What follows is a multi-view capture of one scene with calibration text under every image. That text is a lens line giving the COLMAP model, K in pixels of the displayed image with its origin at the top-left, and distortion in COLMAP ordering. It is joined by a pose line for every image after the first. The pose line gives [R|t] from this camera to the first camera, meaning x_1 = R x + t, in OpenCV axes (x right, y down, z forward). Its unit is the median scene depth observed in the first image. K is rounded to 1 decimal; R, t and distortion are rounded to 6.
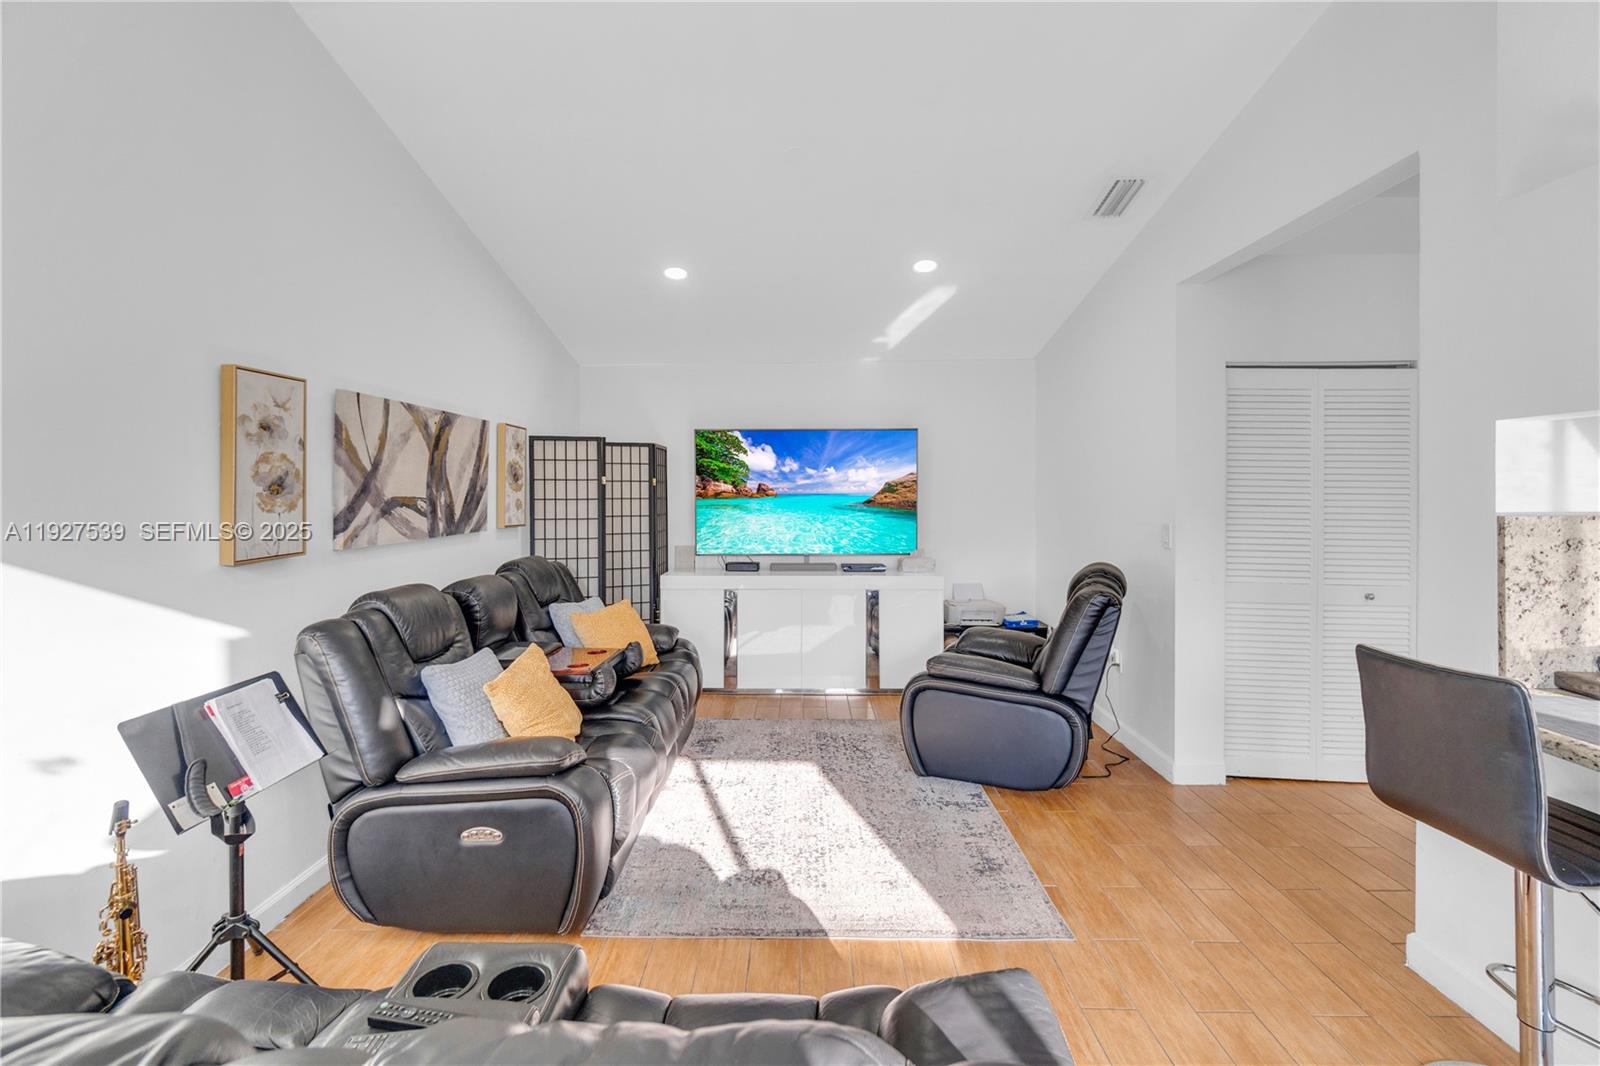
lens RADIAL K [[697.0, 0, 794.1], [0, 697.0, 504.9], [0, 0, 1]] dist [-0.000658, 0.000676]
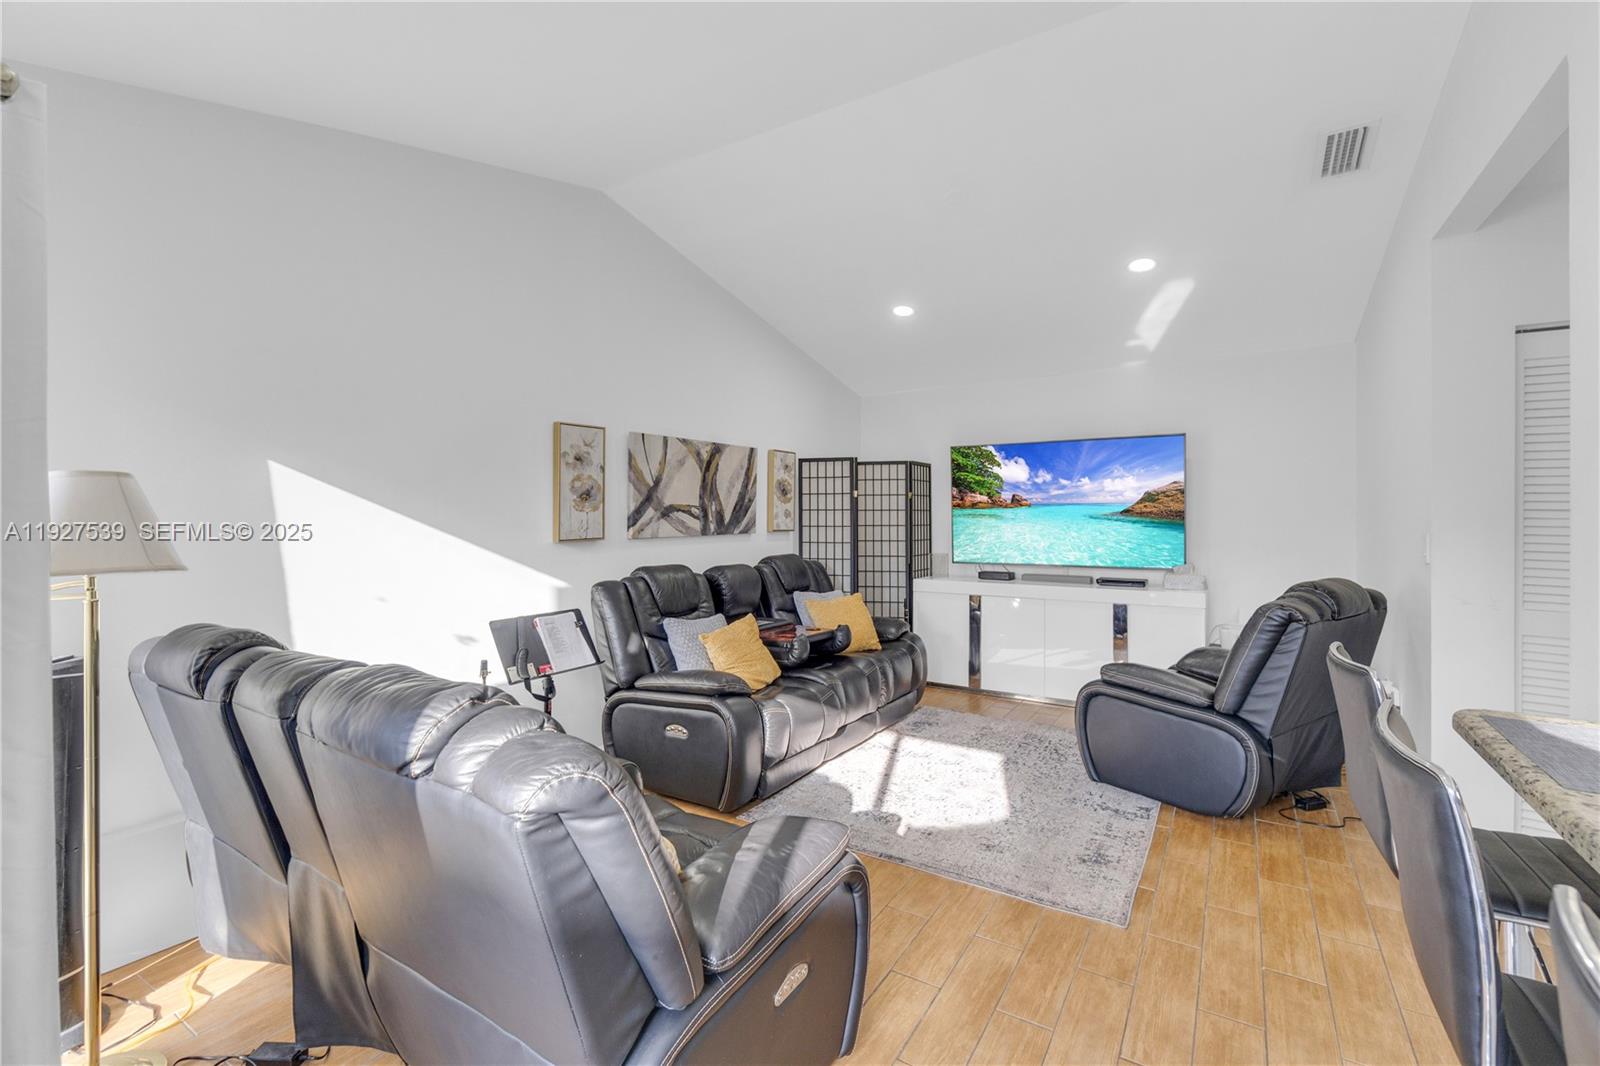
lens RADIAL K [[697.0, 0, 792.5], [0, 697.0, 519.7], [0, 0, 1]] dist [-0.000658, 0.000676]
pose [[0.856161, 0.003696, -0.516696, 0.325811], [-0.007591, 0.999956, -0.005425, 0.022164], [0.516654, 0.008567, 0.856152, -0.084630]]
